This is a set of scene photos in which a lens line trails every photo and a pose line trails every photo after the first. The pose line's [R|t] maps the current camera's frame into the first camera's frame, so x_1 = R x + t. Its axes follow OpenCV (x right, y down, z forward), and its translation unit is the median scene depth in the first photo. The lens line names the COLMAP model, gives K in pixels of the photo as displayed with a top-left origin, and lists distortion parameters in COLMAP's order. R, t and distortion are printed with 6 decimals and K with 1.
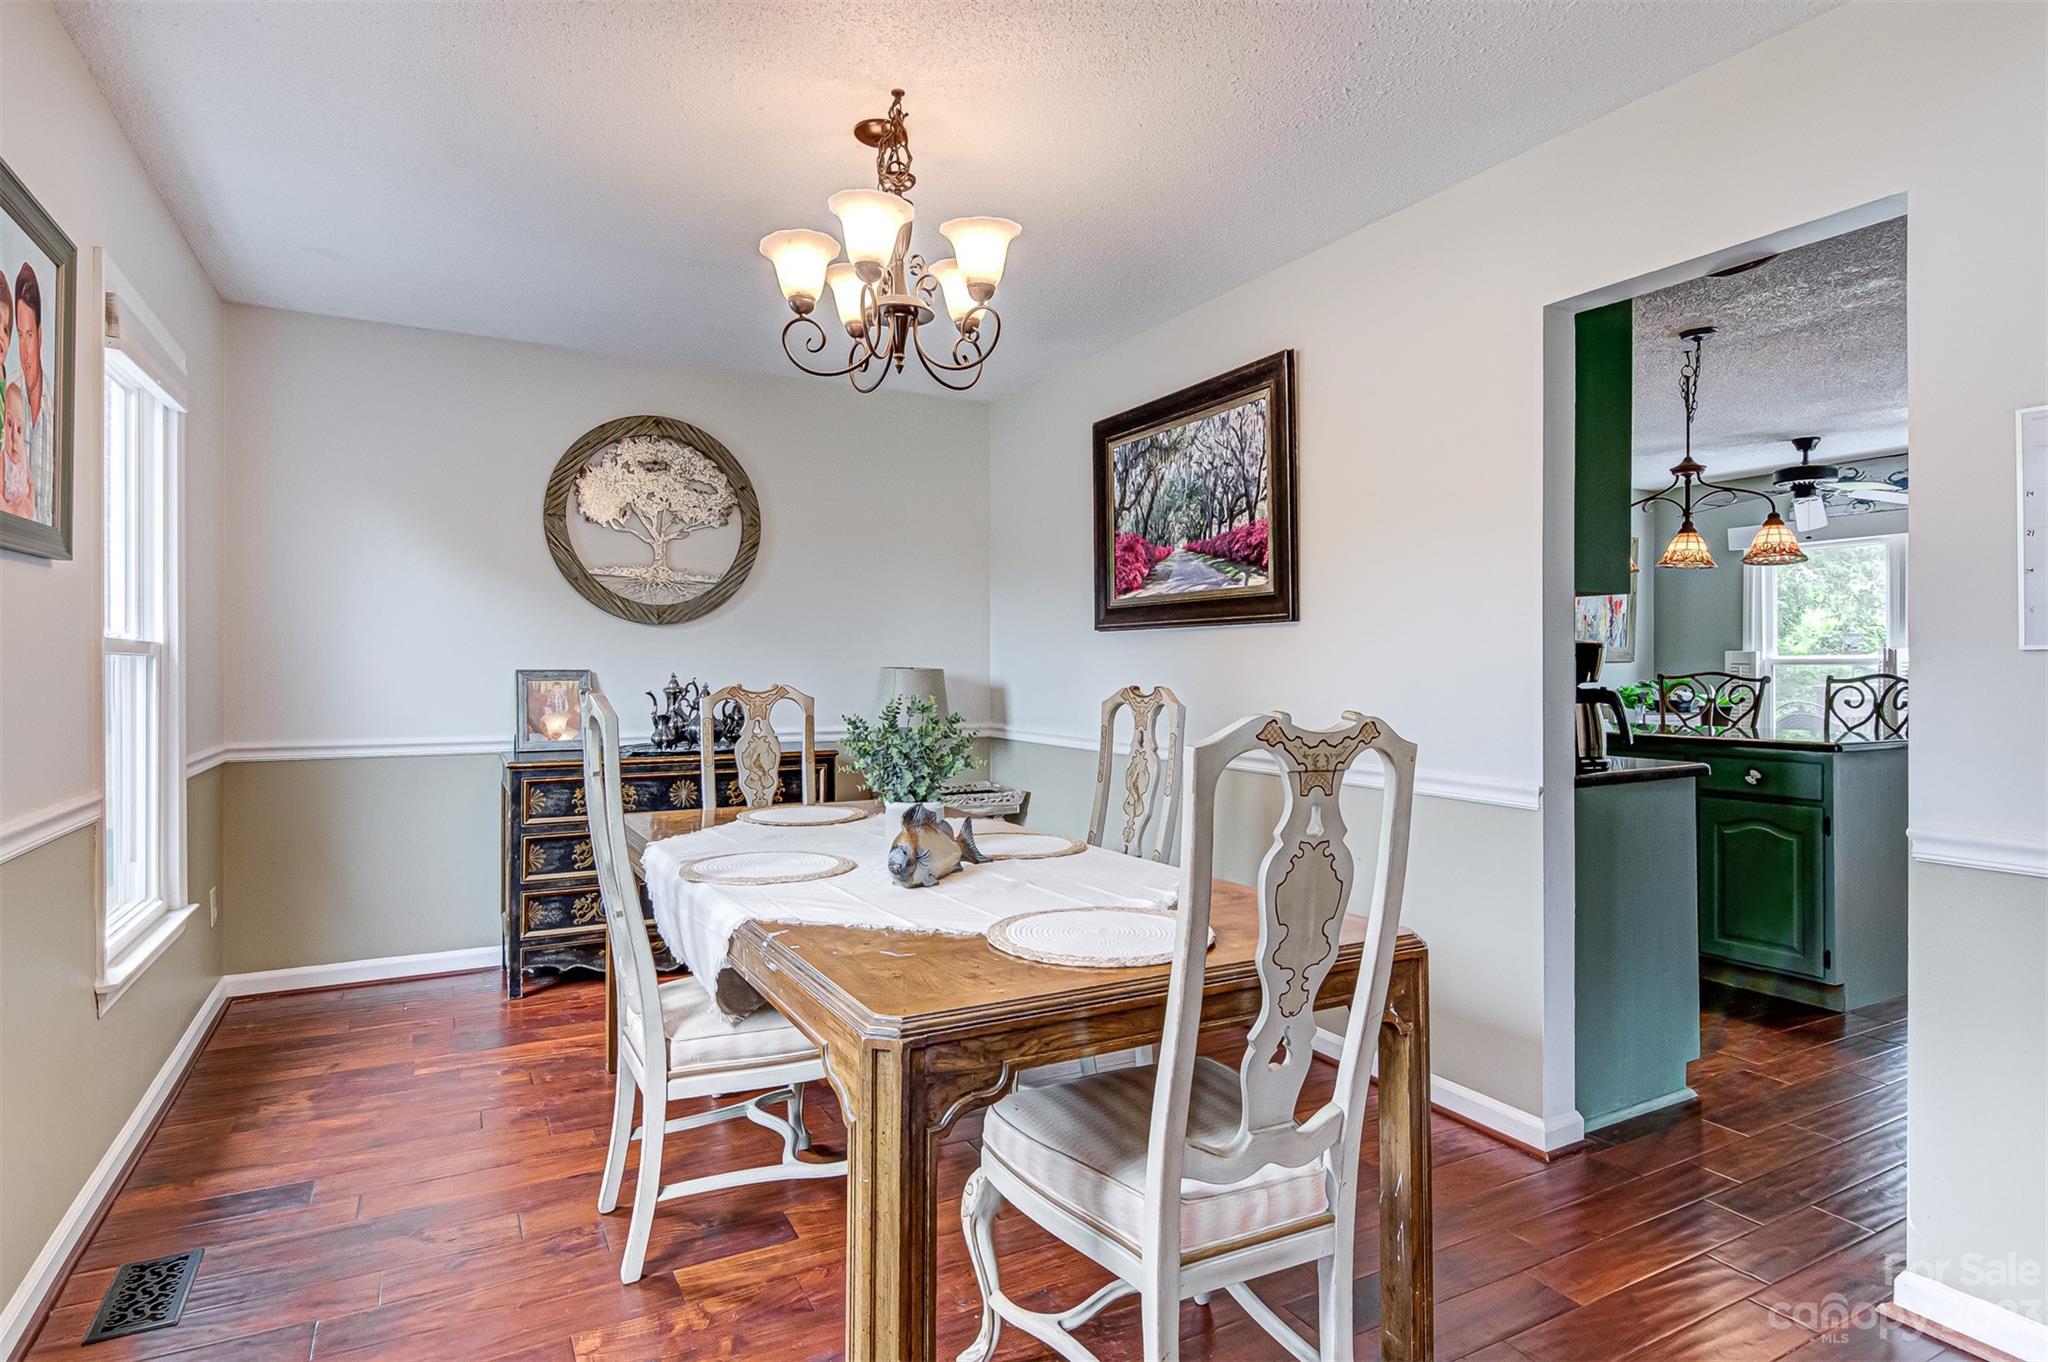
lens RADIAL K [[1073.6, 0, 1022.5], [0, 1073.6, 673.8], [0, 0, 1]] dist [0.002916, 0.000665]
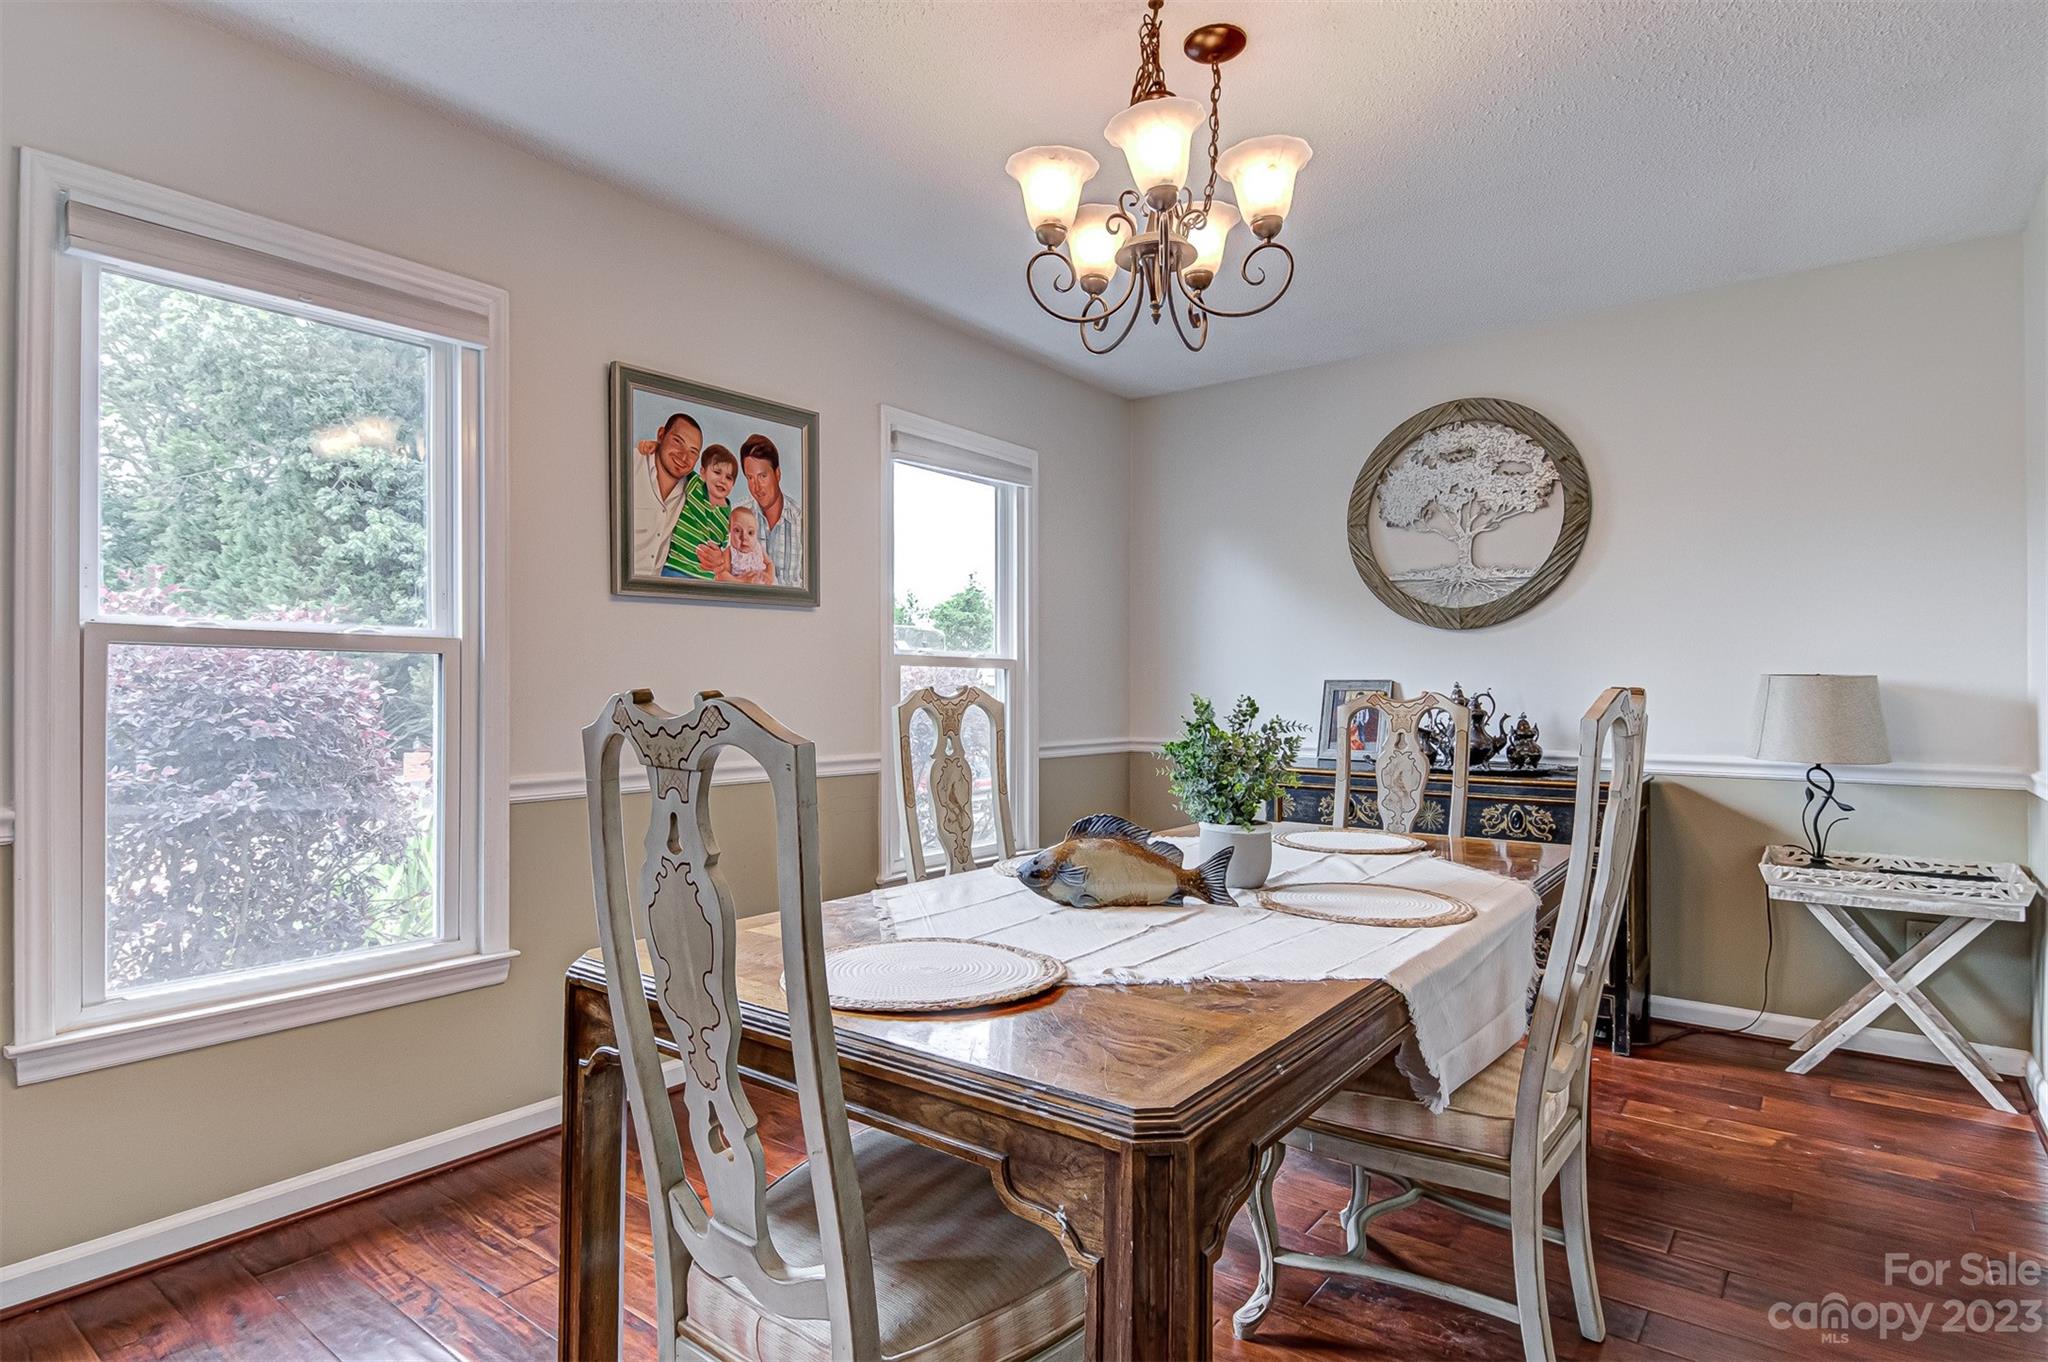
lens RADIAL K [[1067.4, 0, 1010.9], [0, 1067.4, 688.3], [0, 0, 1]] dist [-0.001955, -0.001045]
pose [[0.403948, -0.003647, -0.914774, 0.337590], [-0.006272, 0.999958, -0.006756, 0.012658], [0.914760, 0.008467, 0.403908, 0.298033]]
